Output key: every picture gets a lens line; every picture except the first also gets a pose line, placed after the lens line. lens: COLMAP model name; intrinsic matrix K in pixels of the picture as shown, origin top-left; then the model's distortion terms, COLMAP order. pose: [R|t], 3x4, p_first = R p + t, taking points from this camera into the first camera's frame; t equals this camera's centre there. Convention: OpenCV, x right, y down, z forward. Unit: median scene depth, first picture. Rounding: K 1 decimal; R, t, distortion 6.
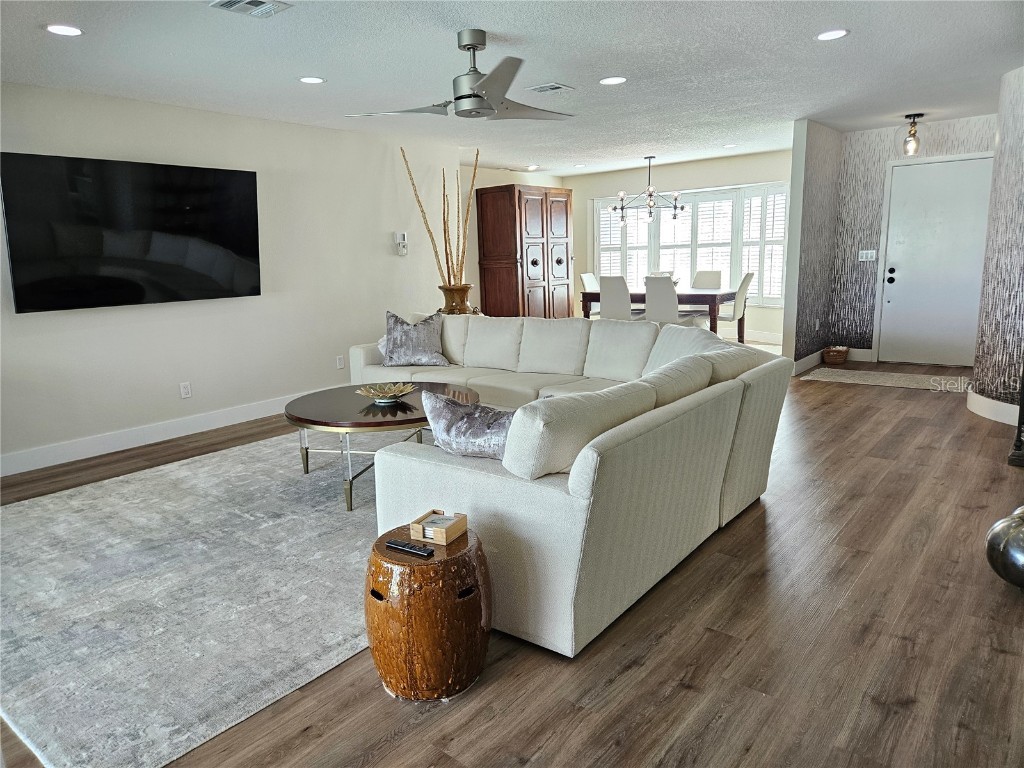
lens RADIAL K [[686.6, 0, 504.9], [0, 686.6, 384.3], [0, 0, 1]] dist [0.059420, -0.042856]
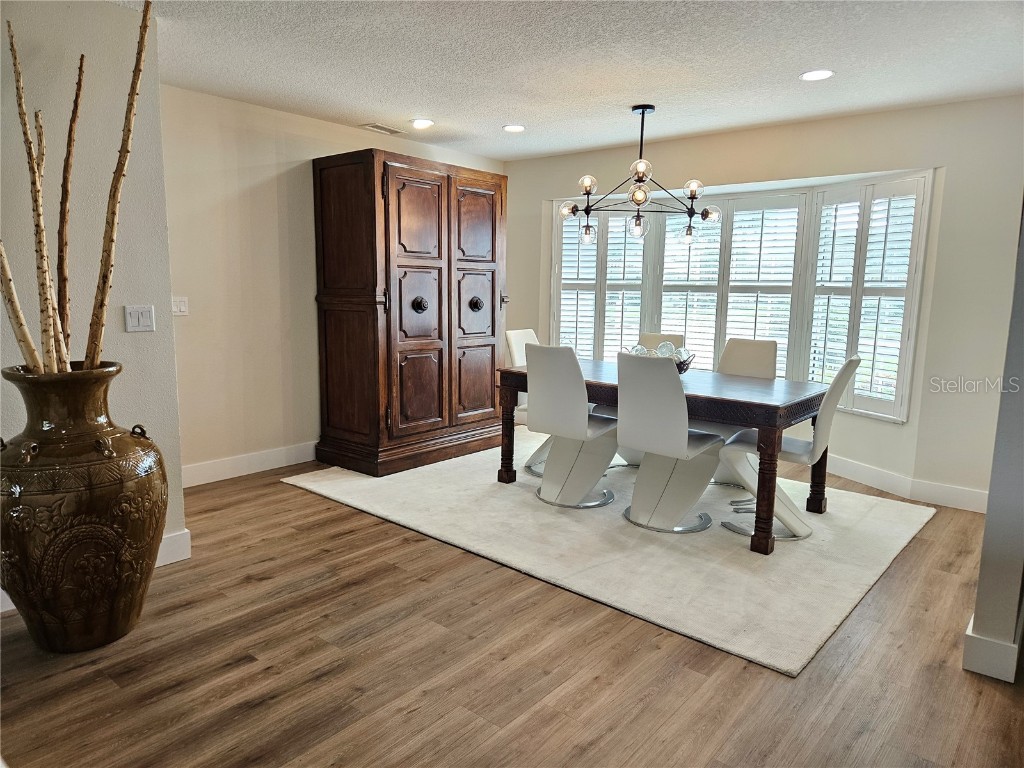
lens RADIAL K [[686.6, 0, 513.0], [0, 686.6, 386.5], [0, 0, 1]] dist [0.059420, -0.042856]
pose [[0.998533, 0.053278, -0.009672, 0.148033], [-0.053600, 0.997888, -0.036709, -0.119708], [0.007696, 0.037173, 0.999279, 0.576206]]
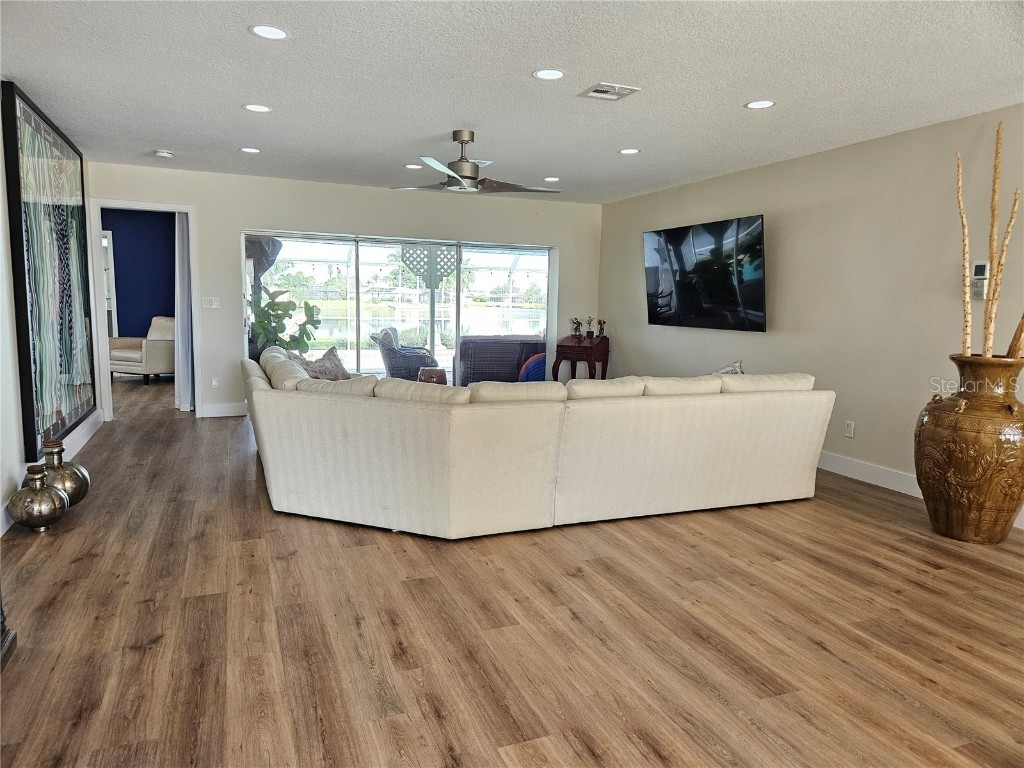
lens RADIAL K [[686.6, 0, 506.4], [0, 686.6, 384.8], [0, 0, 1]] dist [0.059420, -0.042856]
pose [[-0.486799, 0.131323, -0.863586, 0.529812], [-0.170372, 0.955374, 0.241319, -0.171242], [0.856738, 0.264604, -0.442701, 0.828940]]
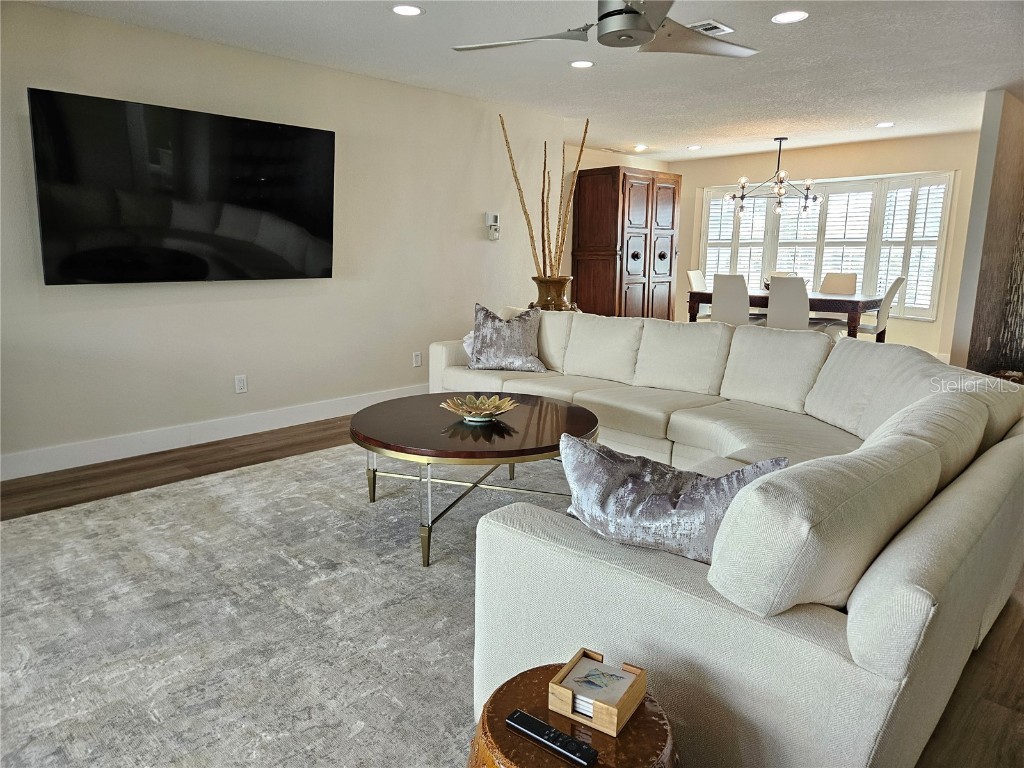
lens RADIAL K [[686.6, 0, 507.9], [0, 686.6, 383.7], [0, 0, 1]] dist [0.059420, -0.042856]
pose [[0.994303, 0.058011, -0.089427, -0.037293], [-0.057525, 0.998312, 0.008001, -0.012204], [0.089740, -0.002811, 0.995961, 0.120366]]
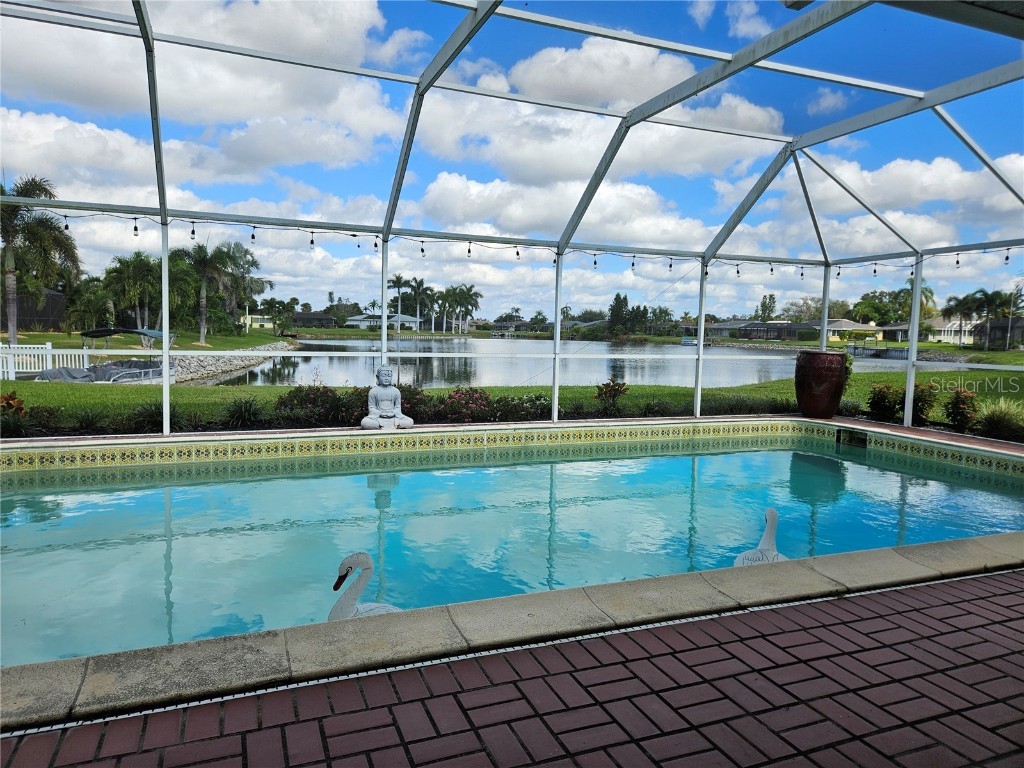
lens RADIAL K [[686.6, 0, 509.1], [0, 686.6, 369.3], [0, 0, 1]] dist [0.059420, -0.042856]
pose [[-0.487285, 0.075116, -0.870006, -0.649784], [-0.172126, 0.968485, 0.180025, 0.037326], [0.856111, 0.237475, -0.458999, 0.120035]]
